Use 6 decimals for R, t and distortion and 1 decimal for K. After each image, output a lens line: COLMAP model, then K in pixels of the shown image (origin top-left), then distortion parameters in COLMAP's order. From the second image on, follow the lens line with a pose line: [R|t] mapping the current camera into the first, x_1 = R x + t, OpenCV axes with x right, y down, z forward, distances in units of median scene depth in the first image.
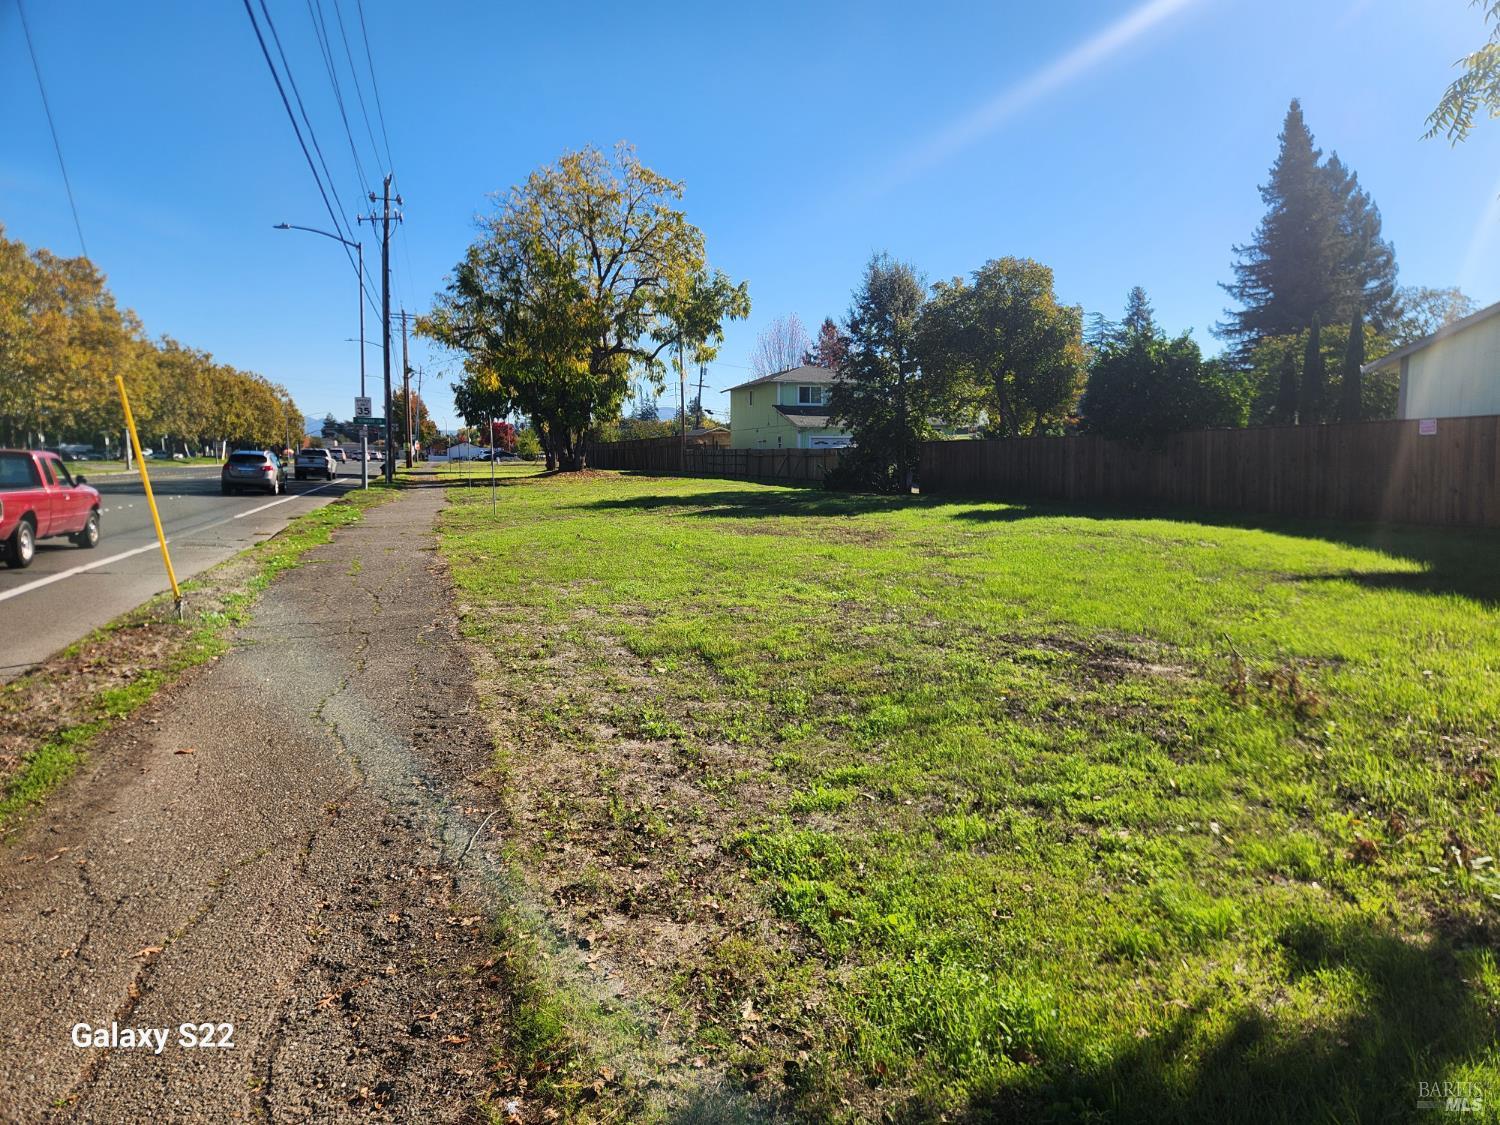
lens RADIAL K [[1034.5, 0, 771.1], [0, 1034.5, 540.1], [0, 0, 1]] dist [0.090518, -0.107177]
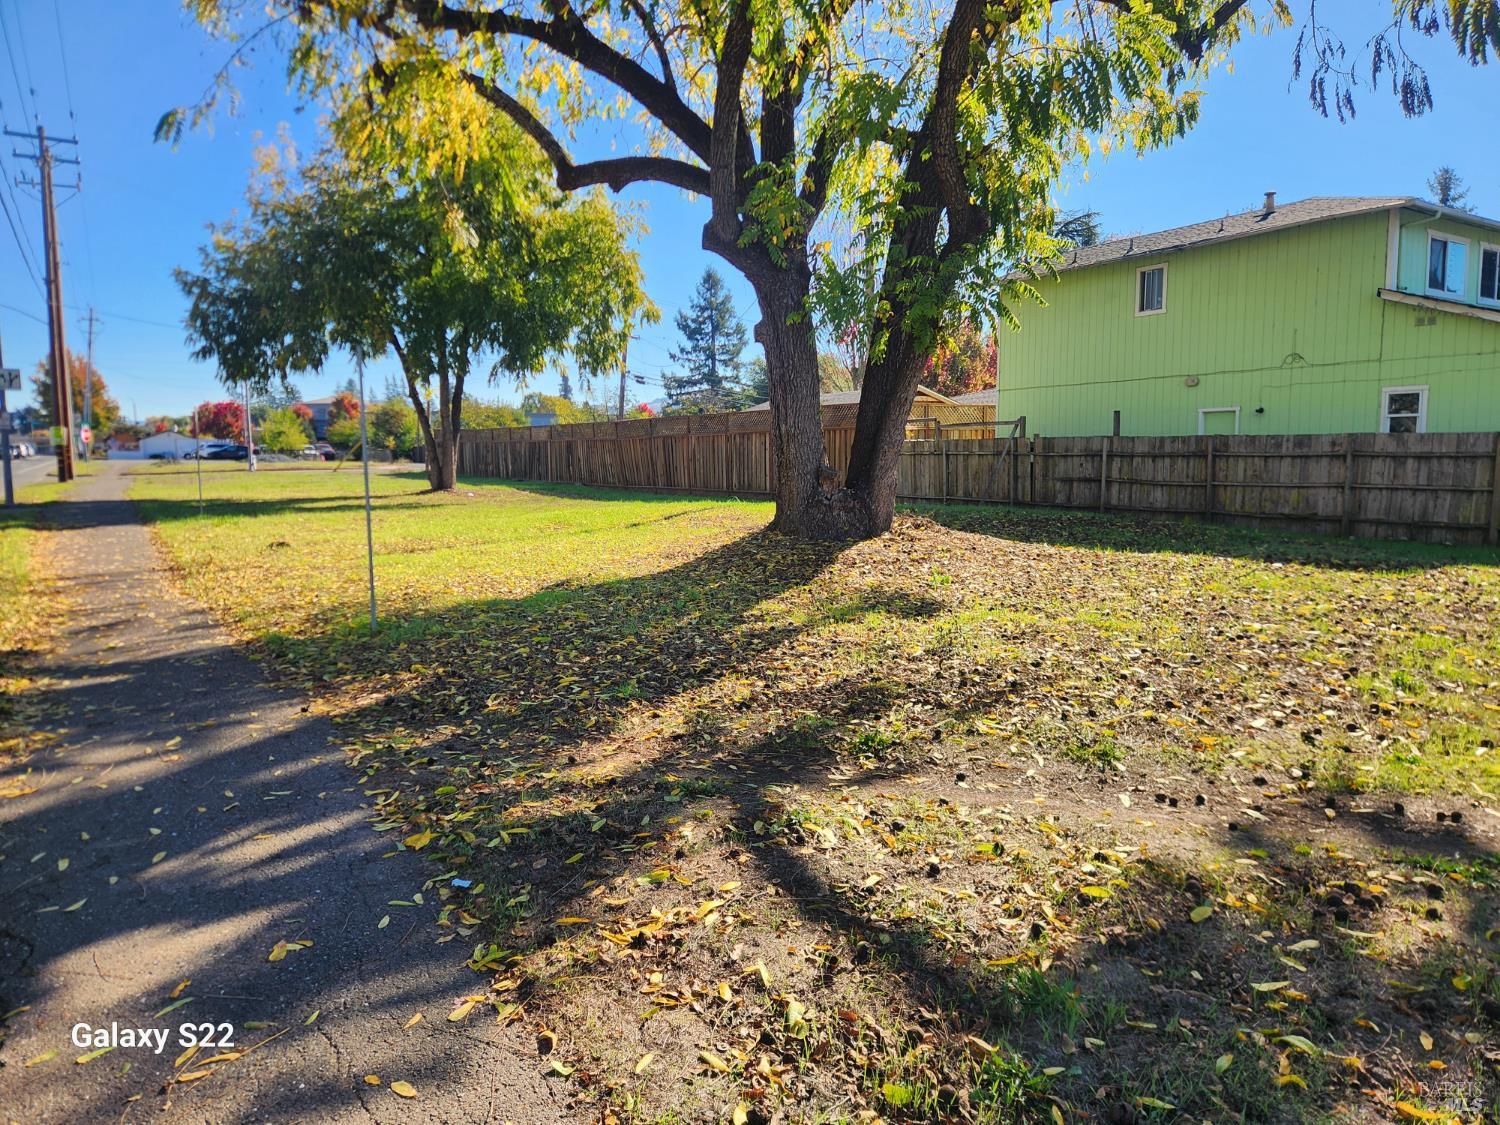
lens RADIAL K [[1023.5, 0, 749.4], [0, 1023.5, 562.5], [0, 0, 1]] dist [0.116259, -0.097817]
pose [[0.973770, -0.021974, 0.226469, -0.166682], [0.016186, 0.999494, 0.027383, -0.042822], [-0.226956, -0.023000, 0.973633, 0.498138]]
